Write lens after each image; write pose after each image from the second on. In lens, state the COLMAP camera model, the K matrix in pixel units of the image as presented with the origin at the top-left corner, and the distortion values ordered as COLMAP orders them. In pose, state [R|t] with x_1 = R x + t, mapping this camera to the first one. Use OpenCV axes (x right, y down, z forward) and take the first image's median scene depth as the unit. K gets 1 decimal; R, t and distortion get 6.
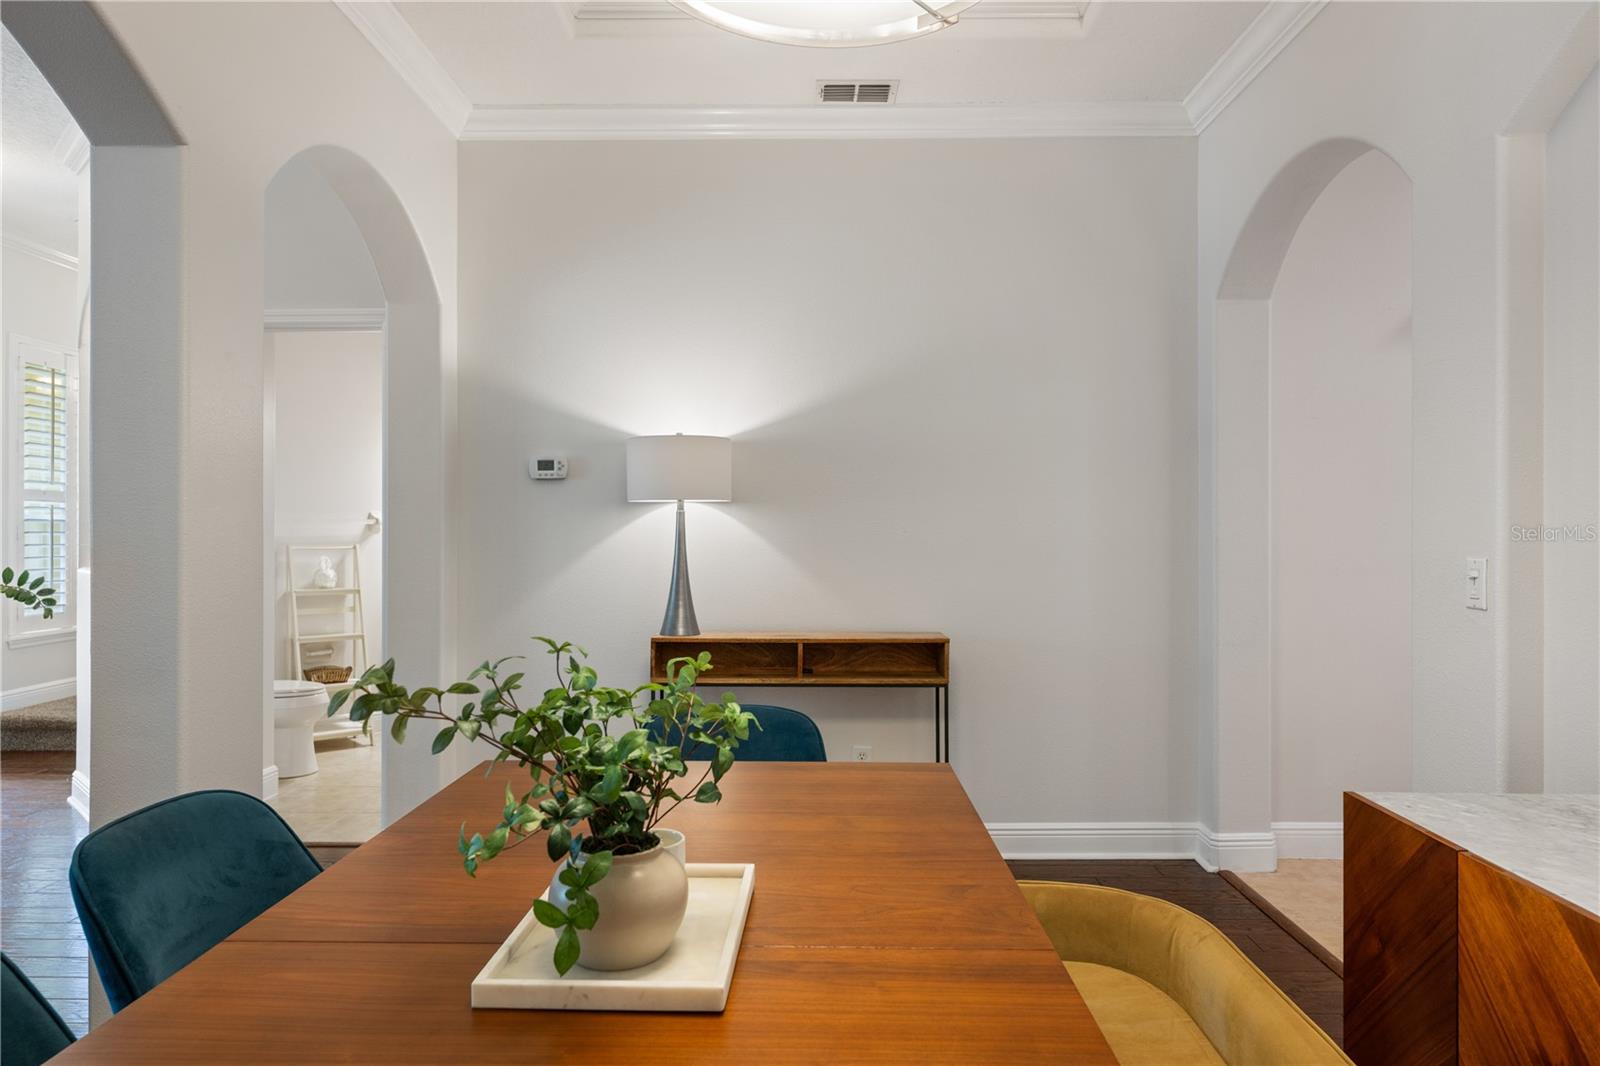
lens RADIAL K [[990.1, 0, 800.0], [0, 990.1, 533.0], [0, 0, 1]] dist [-0.001940, 0.002708]
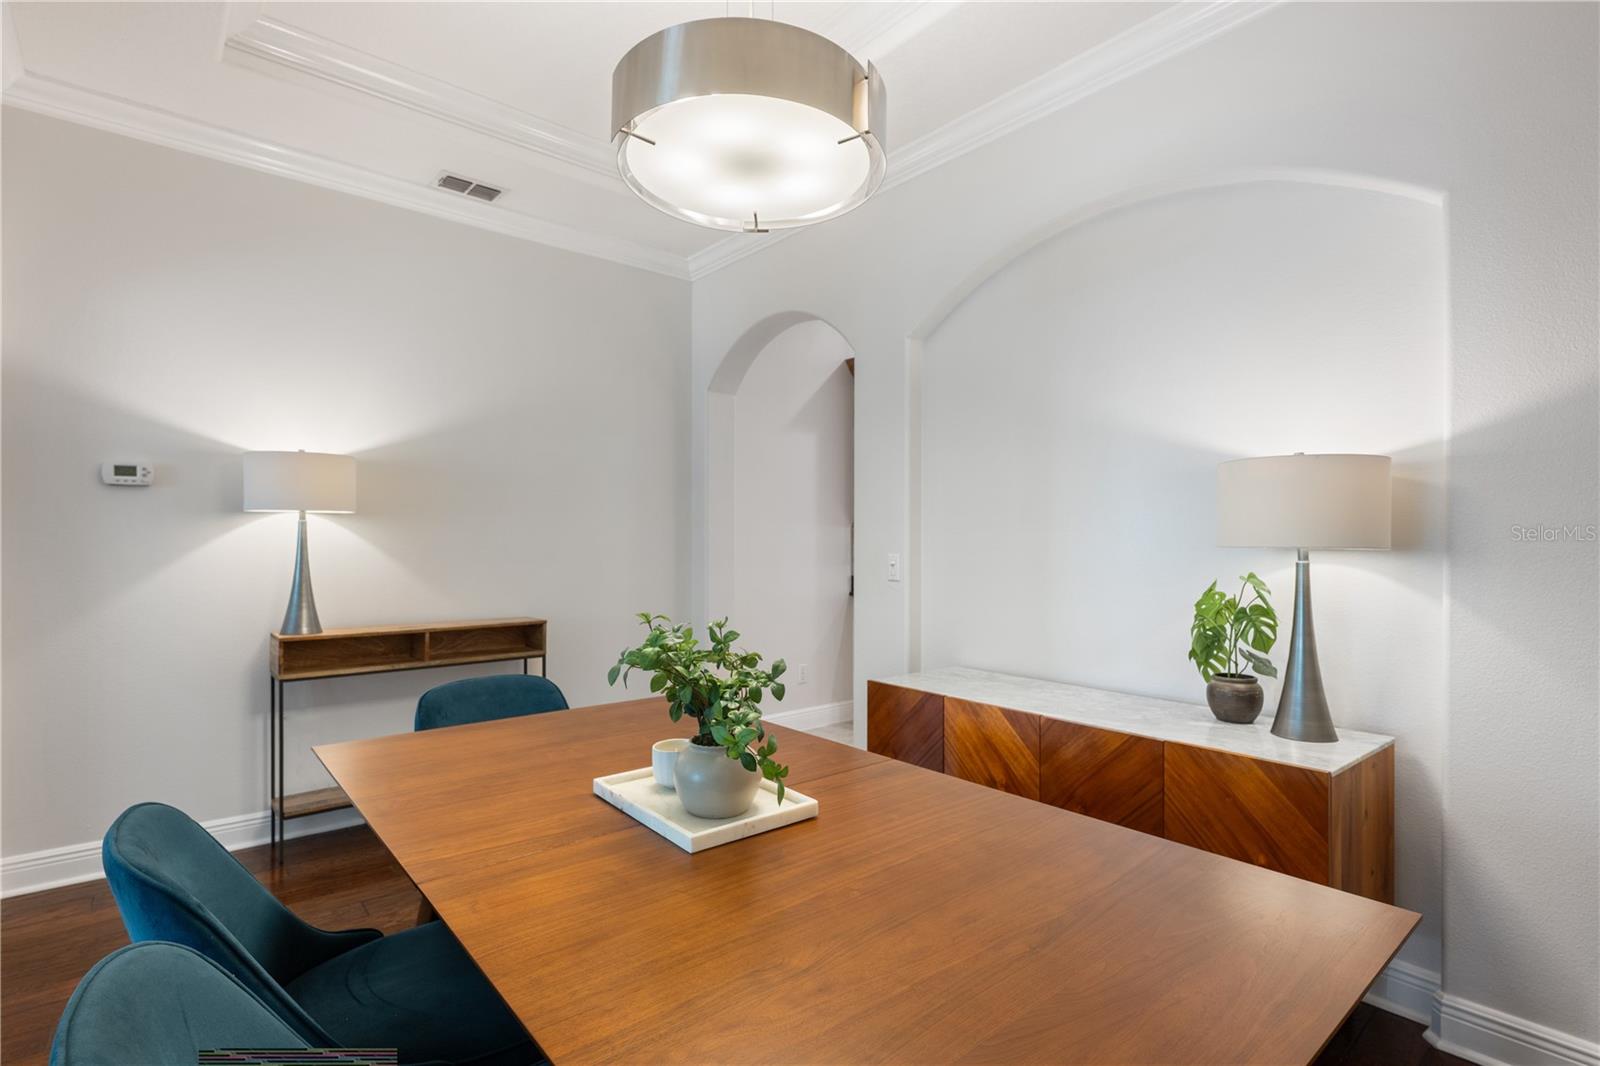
lens RADIAL K [[764.0, 0, 794.8], [0, 764.0, 542.9], [0, 0, 1]] dist [0.000687, -0.000218]
pose [[0.753638, -0.000423, 0.657289, -0.267621], [-0.000969, 0.999998, 0.001755, 0.000265], [-0.657289, -0.001960, 0.753636, 0.003902]]
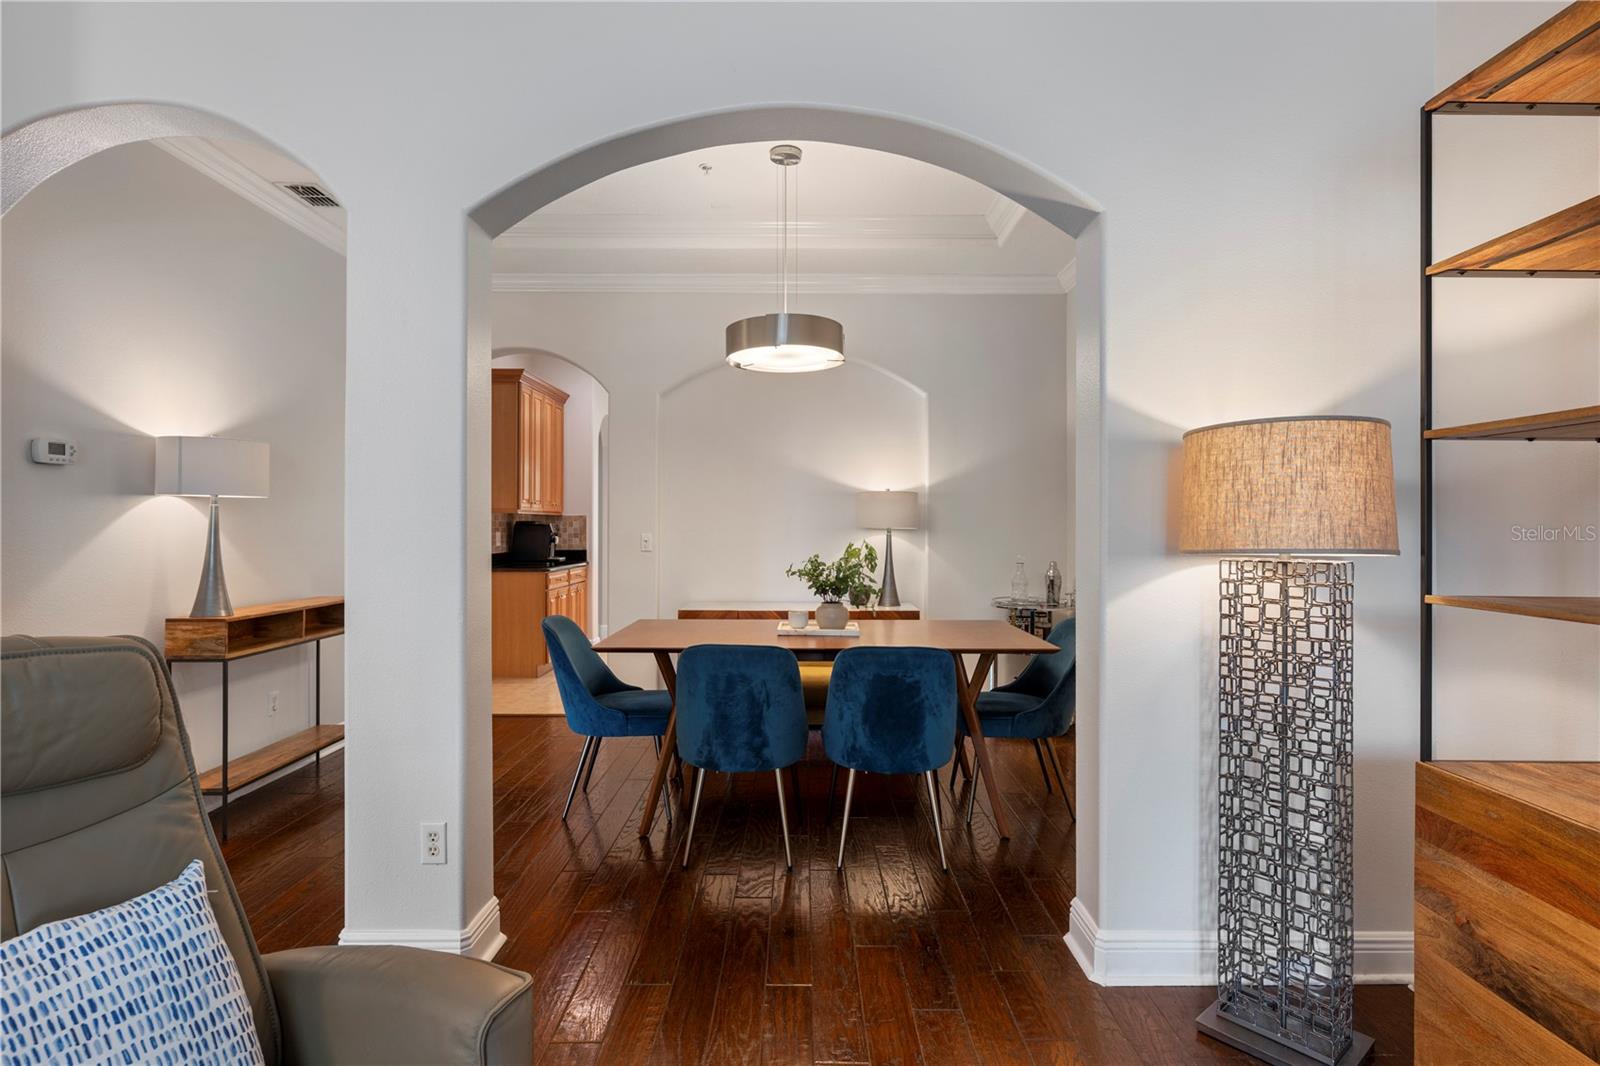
lens RADIAL K [[808.8, 0, 800.0], [0, 808.8, 533.0], [0, 0, 1]] dist [0.000409, -0.000037]
pose [[-0.007733, -0.006353, 0.999950, -1.047257], [-0.000271, 0.999980, 0.006351, 0.003282], [-0.999970, -0.000222, -0.007734, 0.348218]]
